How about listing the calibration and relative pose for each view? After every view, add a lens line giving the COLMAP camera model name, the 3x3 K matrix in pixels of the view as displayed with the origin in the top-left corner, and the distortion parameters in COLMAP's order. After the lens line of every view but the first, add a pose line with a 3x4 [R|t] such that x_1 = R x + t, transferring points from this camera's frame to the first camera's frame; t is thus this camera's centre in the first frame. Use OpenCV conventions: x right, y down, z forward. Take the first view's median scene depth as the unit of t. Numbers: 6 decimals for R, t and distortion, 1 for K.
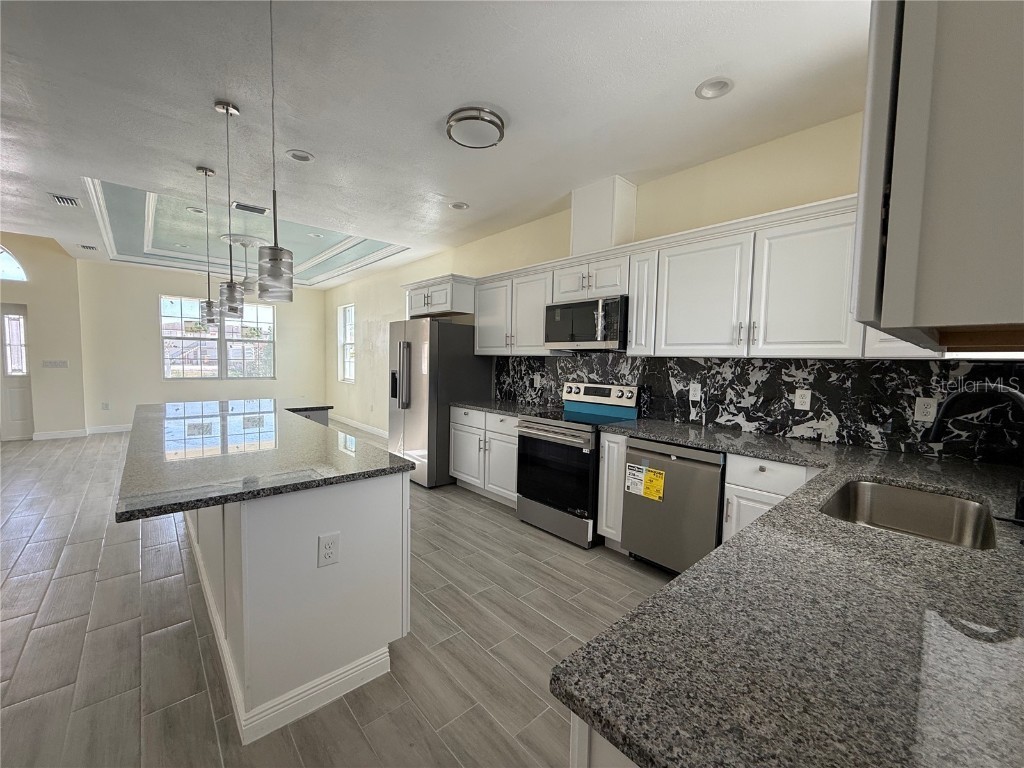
lens RADIAL K [[407.5, 0, 509.9], [0, 407.5, 383.5], [0, 0, 1]] dist [-0.000240, 0.000293]
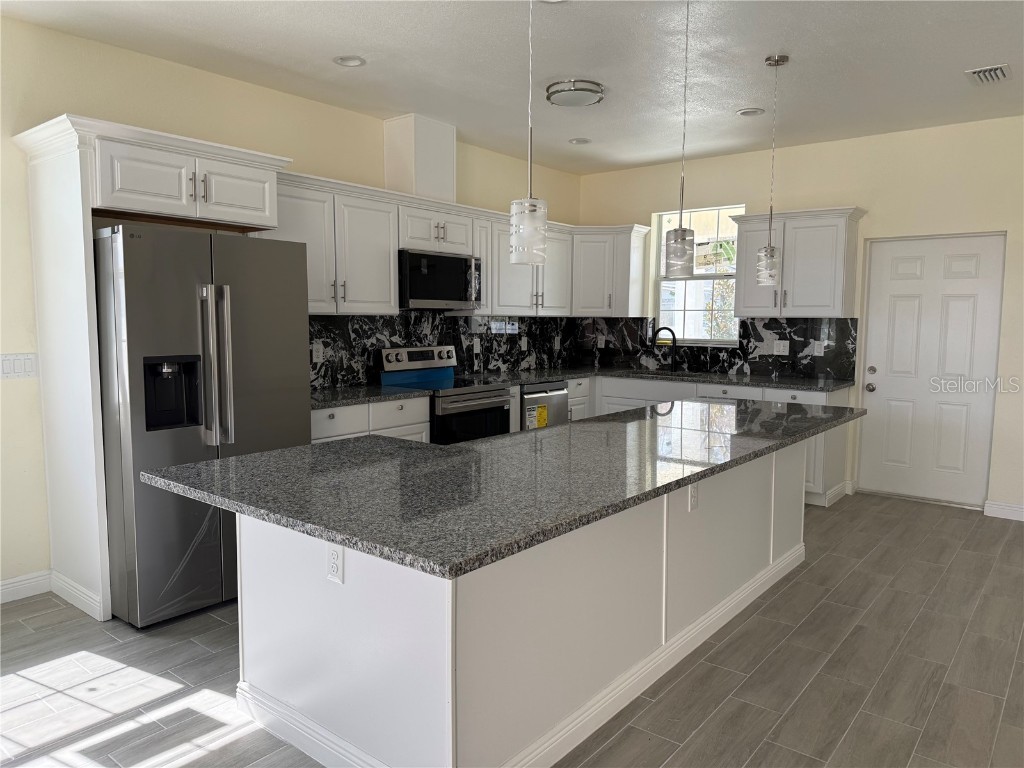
lens RADIAL K [[712.3, 0, 501.4], [0, 712.3, 377.5], [0, 0, 1]] dist [0.082164, -0.098924]
pose [[-0.148989, -0.103400, 0.983418, -1.494040], [0.051245, 0.992374, 0.112105, -0.108782], [-0.987510, 0.067098, -0.142554, 1.174176]]
